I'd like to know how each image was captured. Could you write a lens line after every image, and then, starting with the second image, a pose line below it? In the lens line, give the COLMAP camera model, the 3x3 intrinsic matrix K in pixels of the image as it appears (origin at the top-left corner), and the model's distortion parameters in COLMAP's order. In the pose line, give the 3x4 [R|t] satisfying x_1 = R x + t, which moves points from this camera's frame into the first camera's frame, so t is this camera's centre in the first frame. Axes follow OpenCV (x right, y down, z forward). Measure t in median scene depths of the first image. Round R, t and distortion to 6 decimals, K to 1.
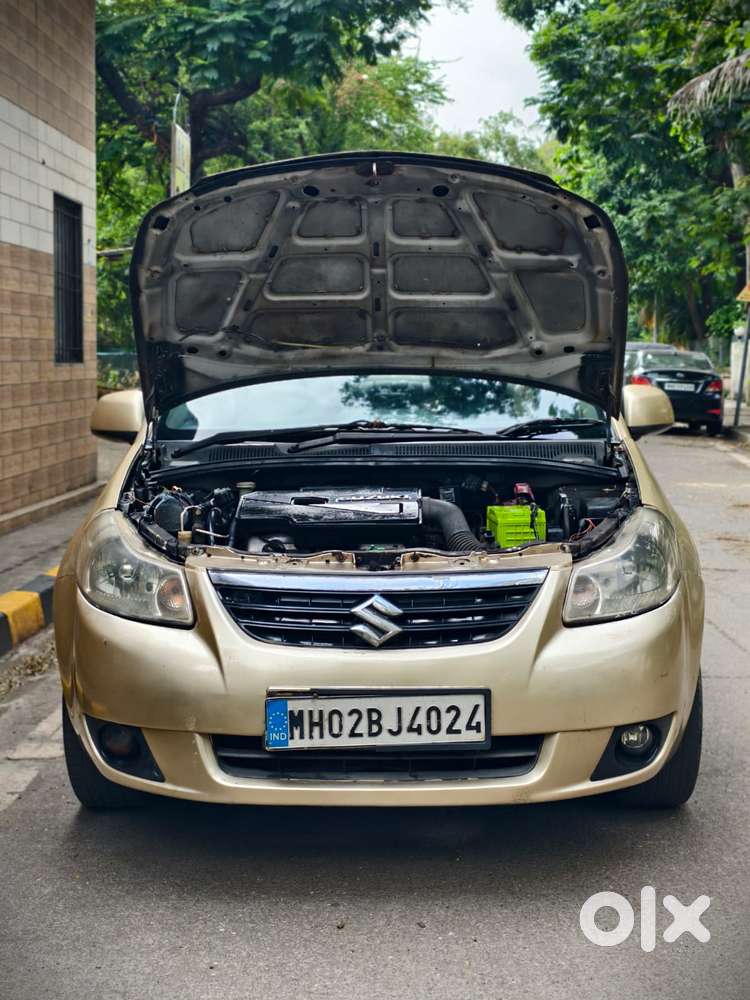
lens RADIAL K [[1459.2, 0, 379.1], [0, 1459.2, 485.4], [0, 0, 1]] dist [0.204003, -0.698473]
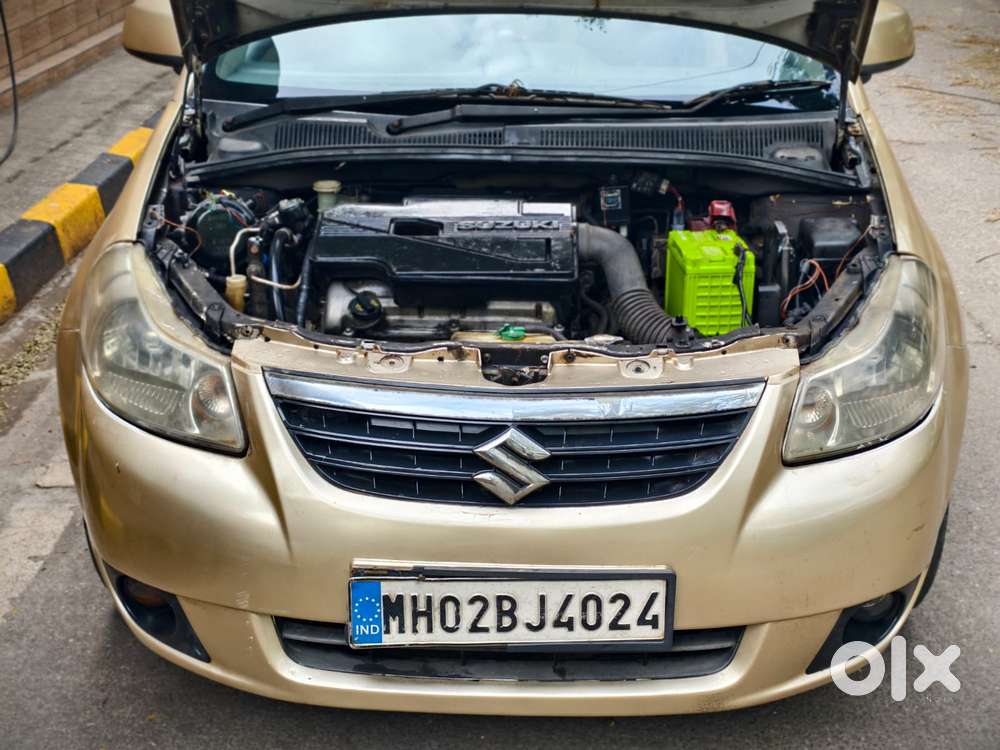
lens RADIAL K [[1459.2, 0, 514.8], [0, 1459.2, 373.7], [0, 0, 1]] dist [0.204003, -0.698473]
pose [[0.999785, 0.017013, 0.011890, -0.008230], [-0.019709, 0.957832, 0.286652, -0.129587], [-0.006512, -0.286825, 0.957961, 0.324528]]
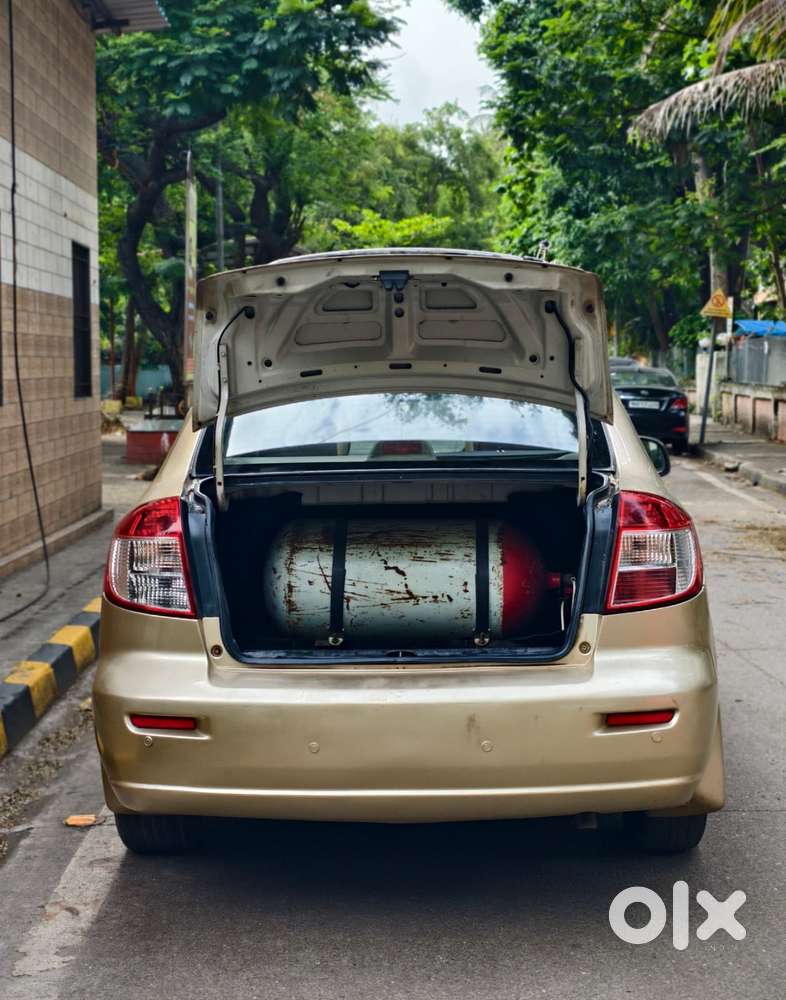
lens RADIAL K [[1669.8, 0, 375.2], [0, 1669.8, 497.2], [0, 0, 1]] dist [0.128417, -0.168950]
pose [[0.998949, -0.014426, 0.043499, -0.154845], [0.014807, 0.999855, -0.008462, 0.009134], [-0.043370, 0.009097, 0.999018, -0.685645]]
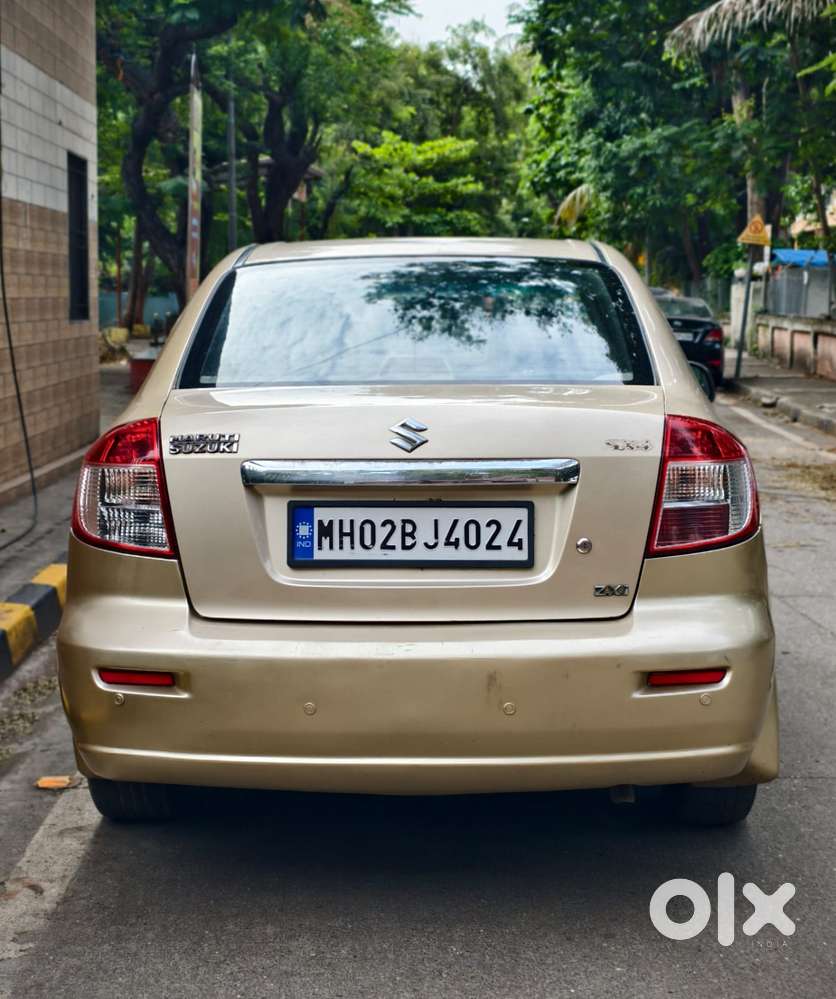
lens RADIAL K [[1725.2, 0, 388.5], [0, 1725.2, 469.5], [0, 0, 1]] dist [0.154102, -0.353153]
pose [[0.999179, -0.007087, 0.039890, -0.143061], [0.006600, 0.999902, 0.012339, 0.016003], [-0.039973, -0.012066, 0.999128, -0.567277]]
